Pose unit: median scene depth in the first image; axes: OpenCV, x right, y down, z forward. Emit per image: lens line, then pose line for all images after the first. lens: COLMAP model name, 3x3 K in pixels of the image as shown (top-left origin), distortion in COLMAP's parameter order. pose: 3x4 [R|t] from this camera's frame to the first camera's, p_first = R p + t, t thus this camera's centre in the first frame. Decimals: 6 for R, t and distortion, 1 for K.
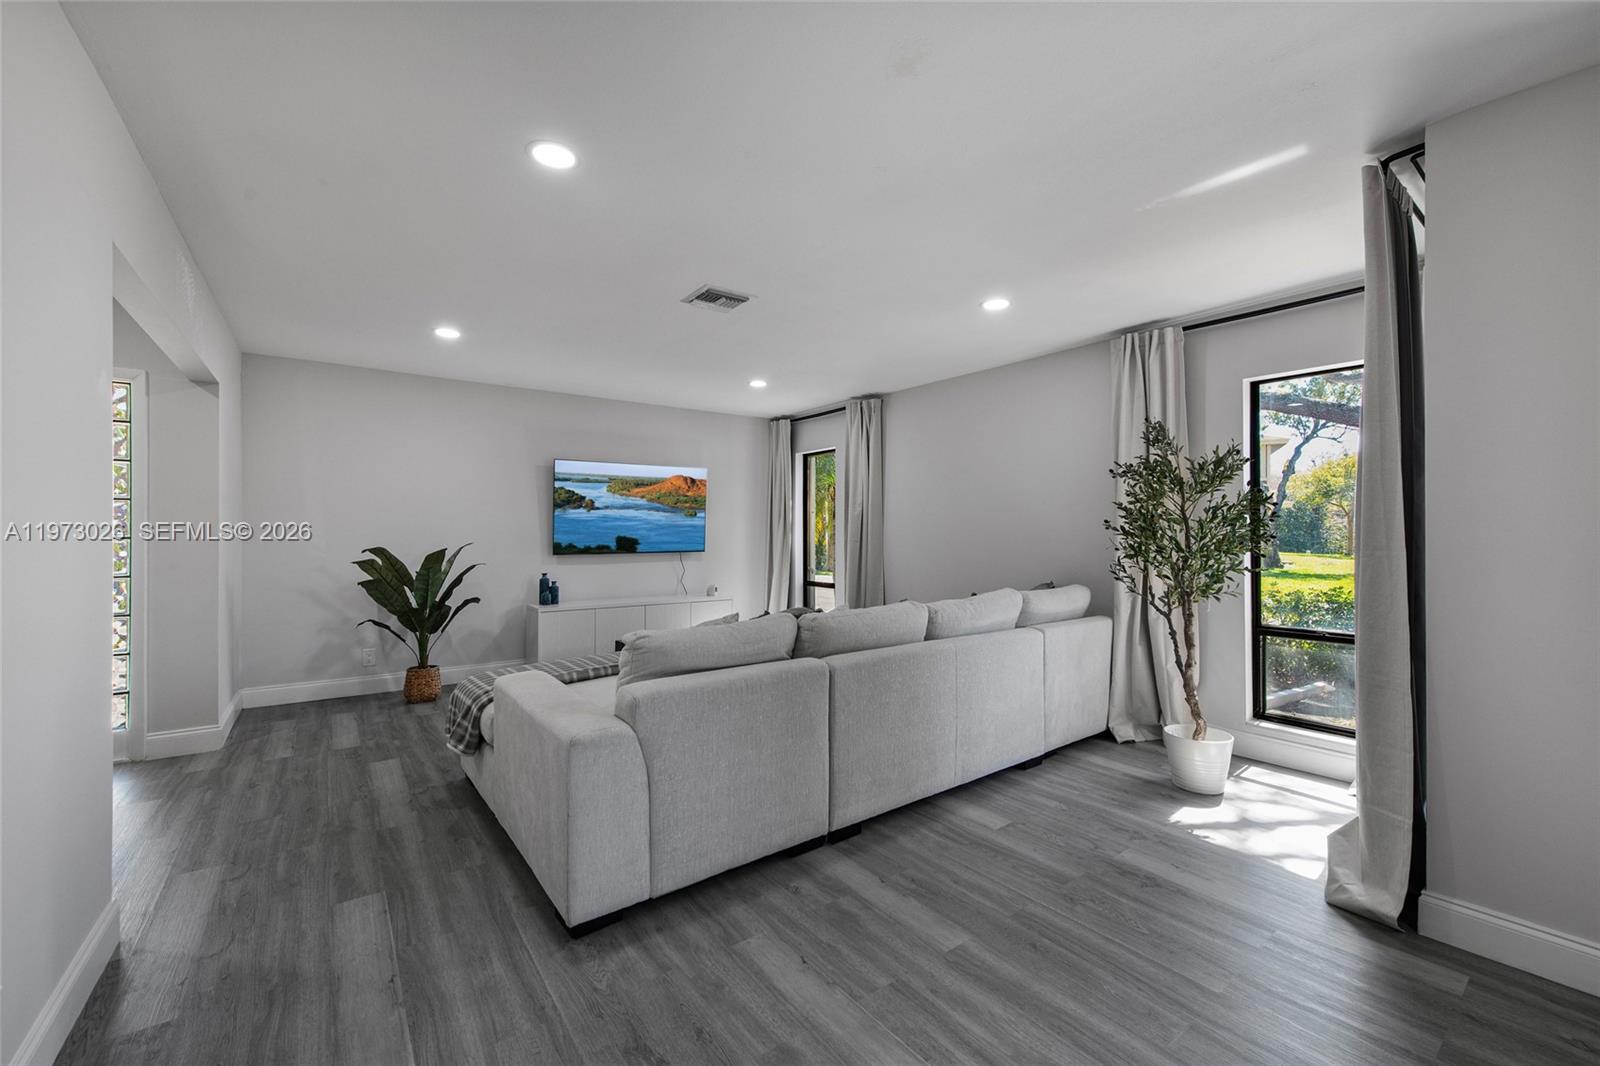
lens RADIAL K [[641.1, 0, 818.0], [0, 641.1, 531.1], [0, 0, 1]] dist [-0.015835, -0.001719]
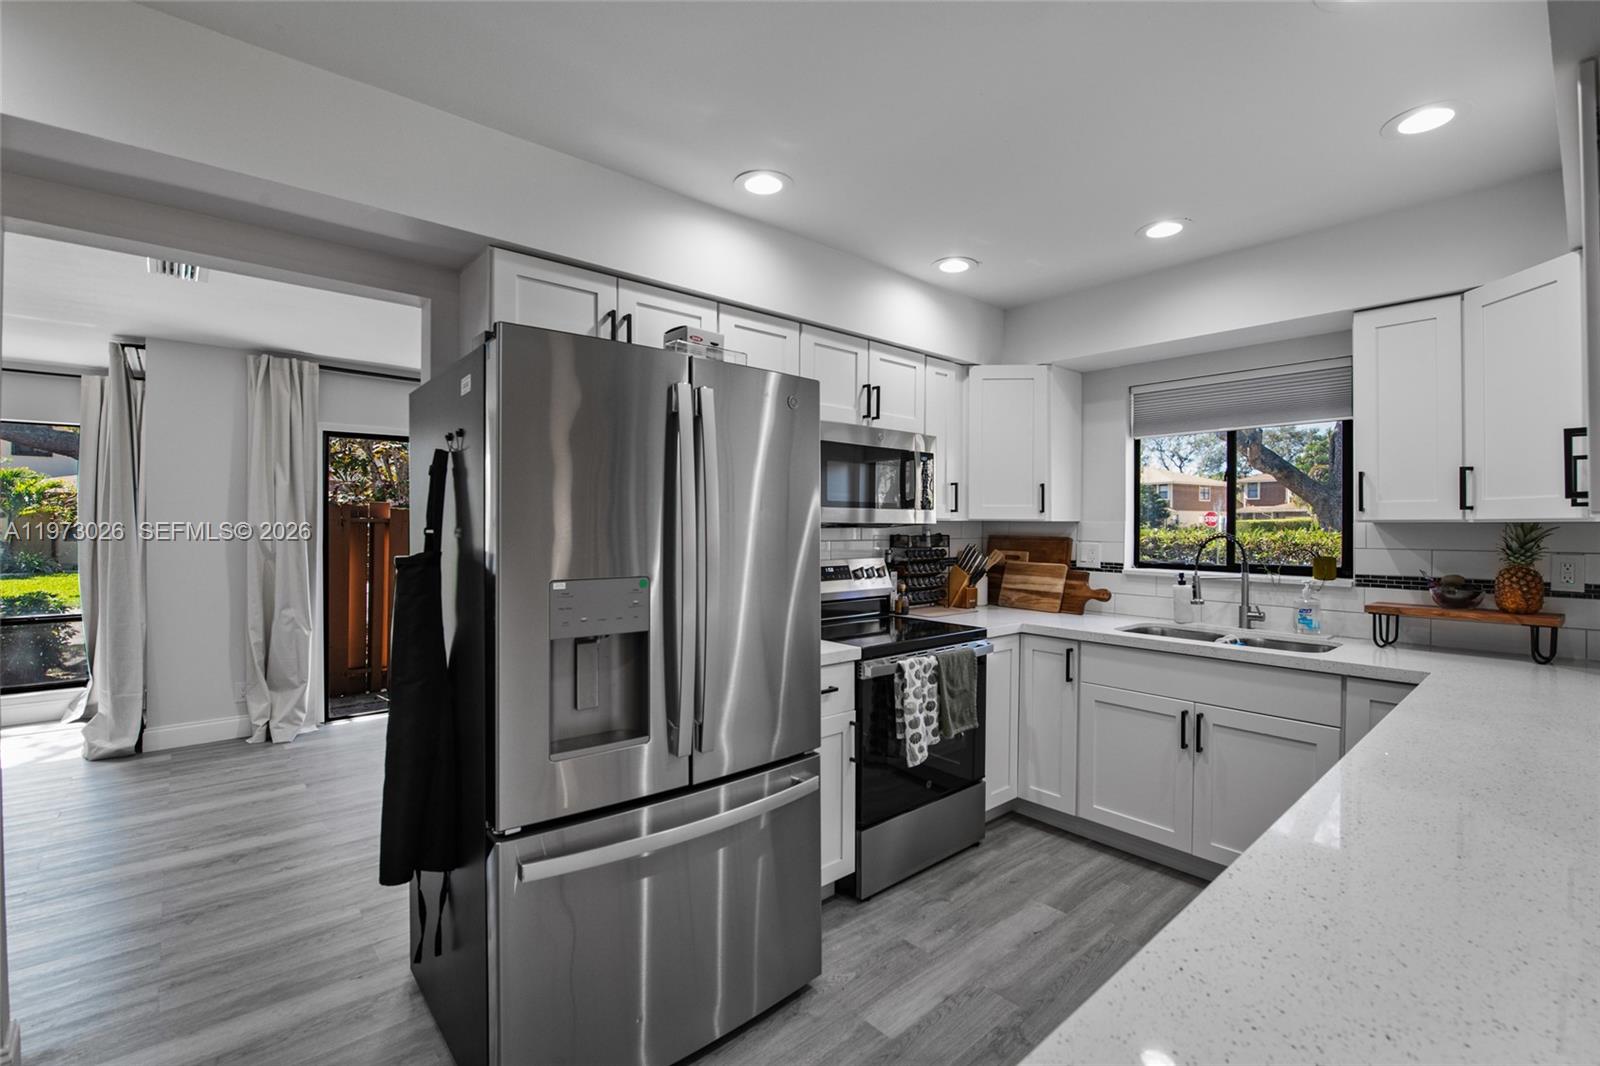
lens RADIAL K [[702.4, 0, 807.7], [0, 702.4, 526.5], [0, 0, 1]] dist [-0.013565, -0.001242]
pose [[-0.075121, -0.006933, 0.997150, -0.480055], [-0.004108, 0.999969, 0.006644, -0.029150], [-0.997166, -0.003597, -0.075148, -0.321993]]
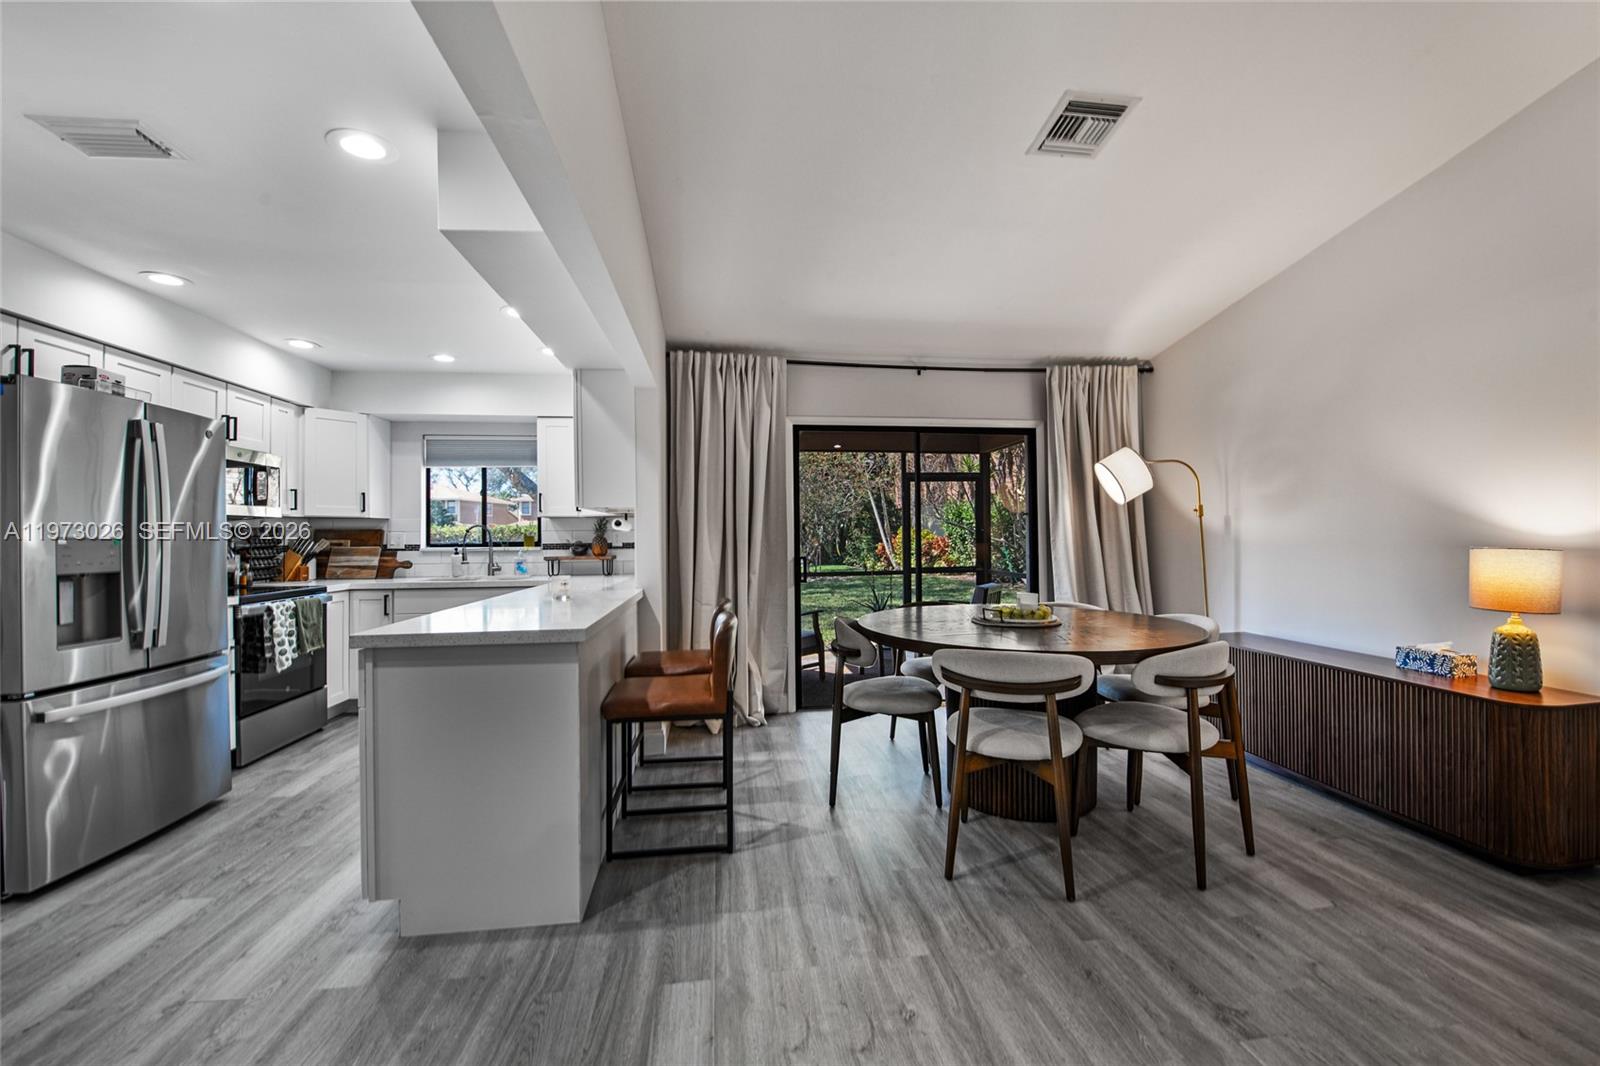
lens RADIAL K [[641.1, 0, 804.4], [0, 641.1, 529.2], [0, 0, 1]] dist [-0.015835, -0.001719]
pose [[-0.866945, 0.009952, 0.498305, -0.841451], [0.006748, 0.999943, -0.008230, -0.001576], [-0.498359, -0.003772, -0.866963, -0.115119]]
